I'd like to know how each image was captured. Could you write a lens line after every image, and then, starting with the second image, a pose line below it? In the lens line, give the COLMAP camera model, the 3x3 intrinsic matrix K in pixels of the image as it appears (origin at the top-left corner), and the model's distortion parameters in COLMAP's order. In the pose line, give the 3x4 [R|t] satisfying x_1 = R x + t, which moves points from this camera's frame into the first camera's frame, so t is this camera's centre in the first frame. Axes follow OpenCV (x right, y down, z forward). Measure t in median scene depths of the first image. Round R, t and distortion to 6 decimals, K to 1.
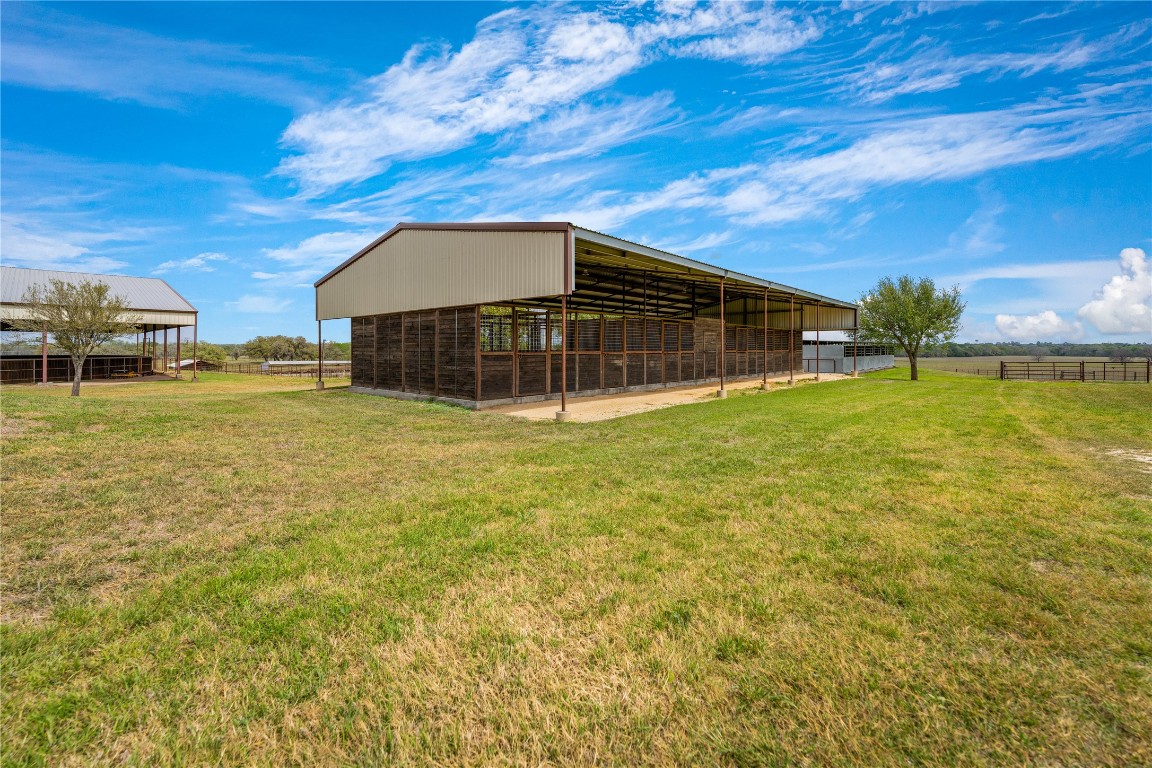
lens RADIAL K [[480.1, 0, 576.0], [0, 480.1, 347.5], [0, 0, 1]] dist [-0.000384, -0.000055]
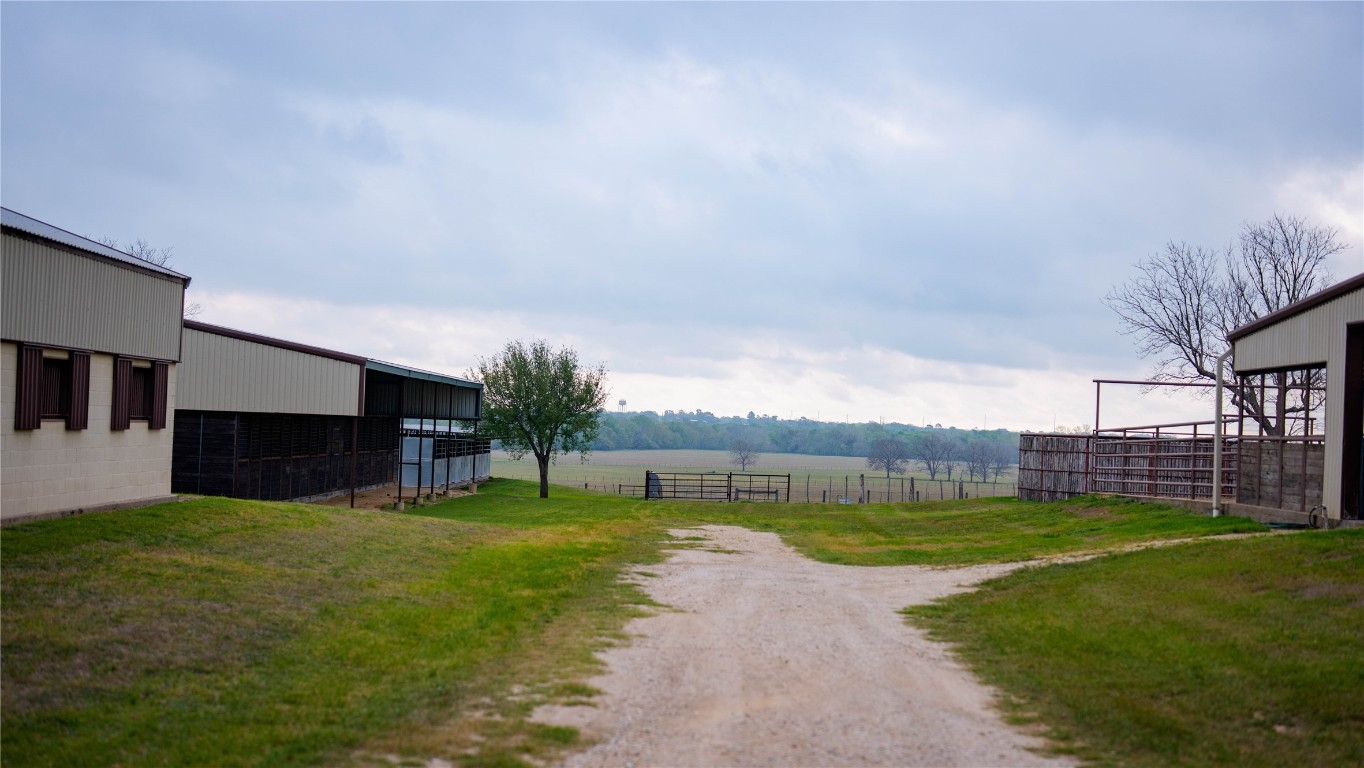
lens RADIAL K [[1833.5, 0, 682.0], [0, 1833.5, 384.0], [0, 0, 1]] dist [0.005157, 0.019950]
pose [[0.745563, 0.046304, 0.664824, -0.857950], [-0.042212, 0.998861, -0.022231, -0.042421], [-0.665097, -0.011488, 0.746669, -1.031678]]
